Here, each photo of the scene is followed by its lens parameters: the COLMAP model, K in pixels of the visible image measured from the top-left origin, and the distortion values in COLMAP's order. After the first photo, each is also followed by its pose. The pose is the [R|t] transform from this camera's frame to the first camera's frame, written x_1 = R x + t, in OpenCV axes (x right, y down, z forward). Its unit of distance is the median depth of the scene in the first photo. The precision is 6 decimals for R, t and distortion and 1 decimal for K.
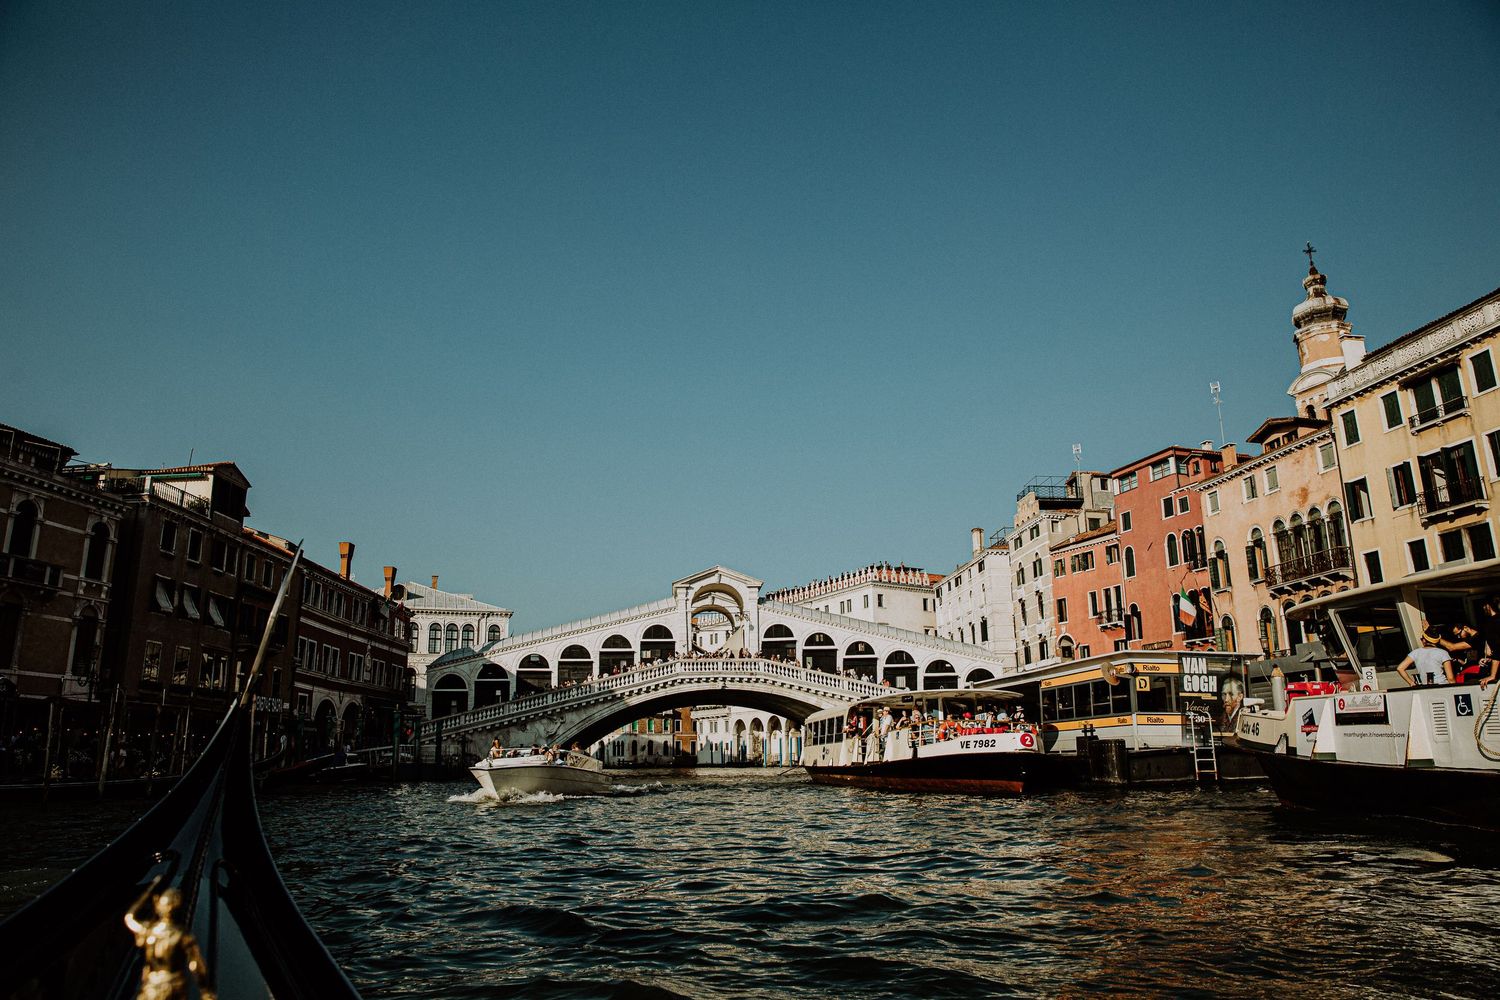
lens RADIAL K [[1025.2, 0, 750.0], [0, 1025.2, 500.0], [0, 0, 1]] dist [-0.112208, 0.091096]
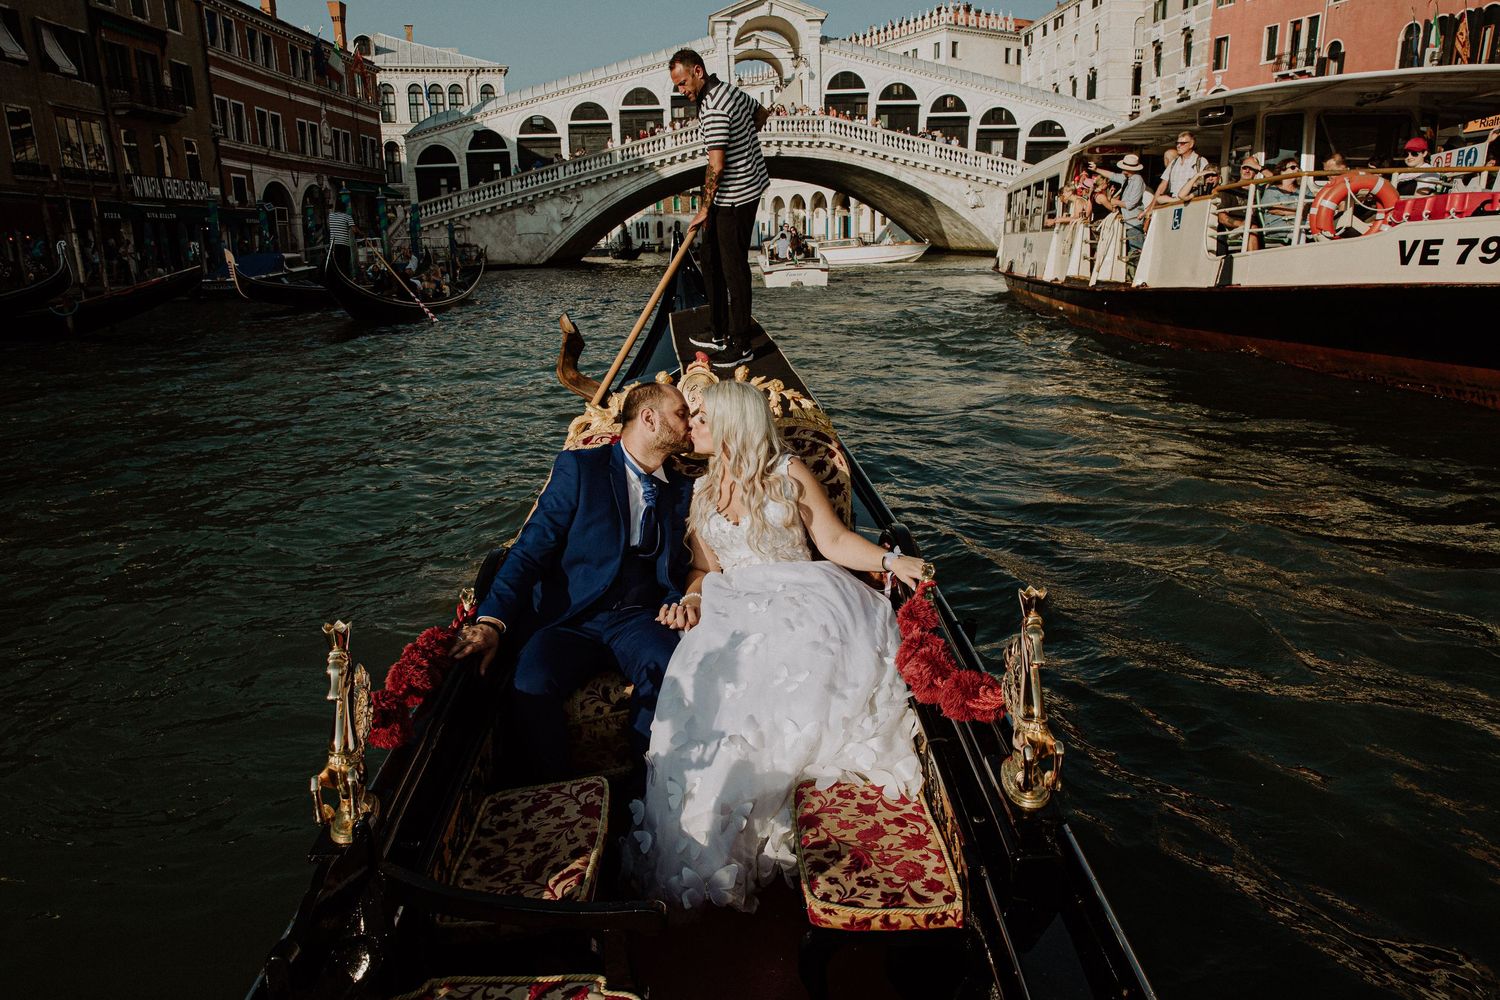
lens RADIAL K [[1025.2, 0, 750.0], [0, 1025.2, 500.0], [0, 0, 1]] dist [-0.112208, 0.091096]
pose [[0.999813, -0.002157, -0.019237, -0.032182], [0.011135, 0.876977, 0.480403, 0.039547], [0.015834, -0.480527, 0.876837, 0.173655]]
